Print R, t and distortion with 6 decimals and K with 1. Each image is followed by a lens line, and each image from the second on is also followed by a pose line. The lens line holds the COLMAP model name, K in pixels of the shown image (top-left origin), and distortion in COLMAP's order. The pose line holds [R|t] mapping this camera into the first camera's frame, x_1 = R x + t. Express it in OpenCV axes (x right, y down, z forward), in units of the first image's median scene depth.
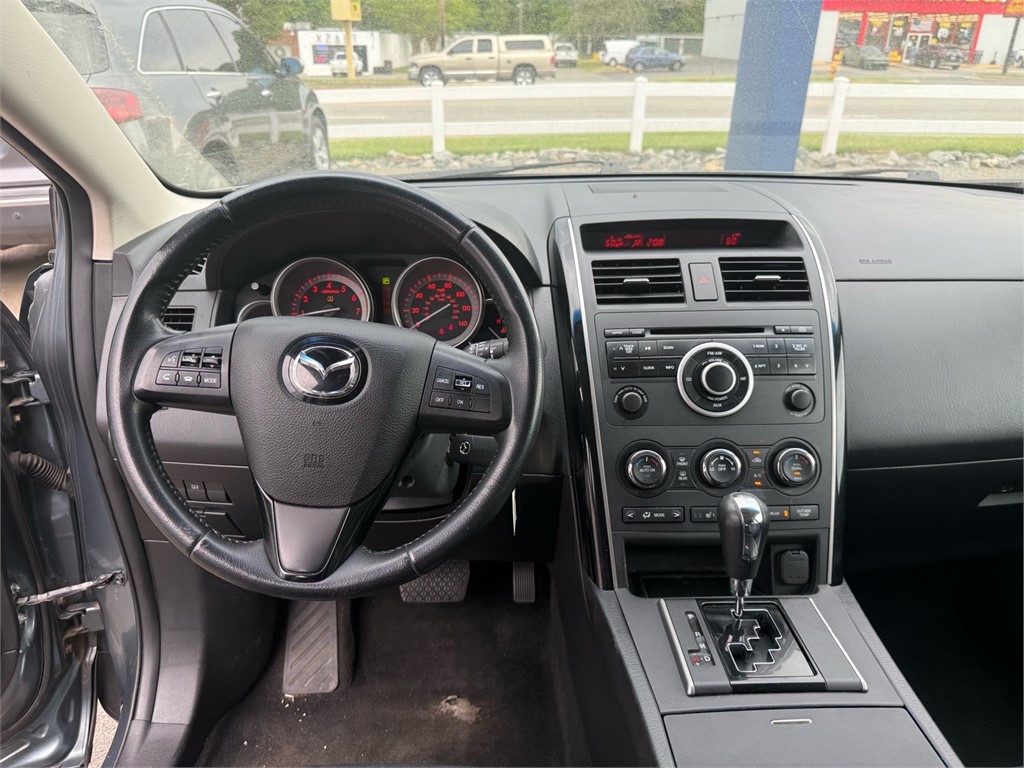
lens RADIAL K [[723.0, 0, 512.0], [0, 723.0, 384.0], [0, 0, 1]] dist [-0.009195, -0.002912]
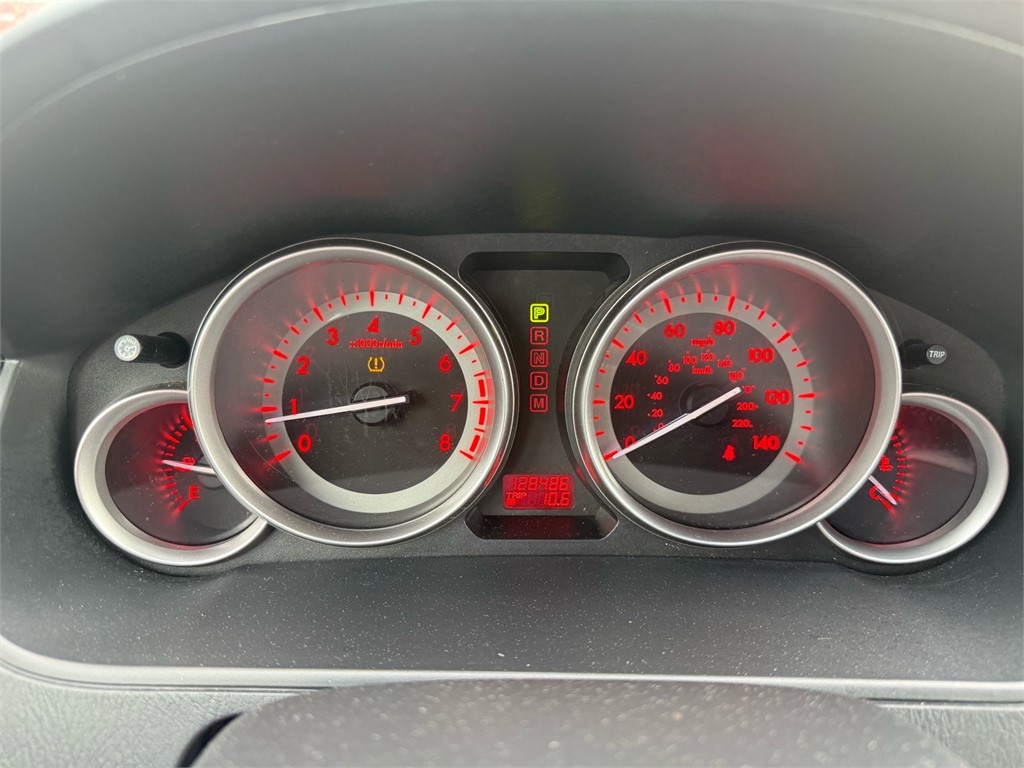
lens RADIAL K [[734.0, 0, 512.0], [0, 734.0, 384.0], [0, 0, 1]] dist [0.000438, -0.007806]
pose [[0.996372, 0.007768, 0.084746, -0.221297], [-0.011229, 0.999119, 0.040442, -0.125987], [-0.084357, -0.041247, 0.995582, 0.670072]]
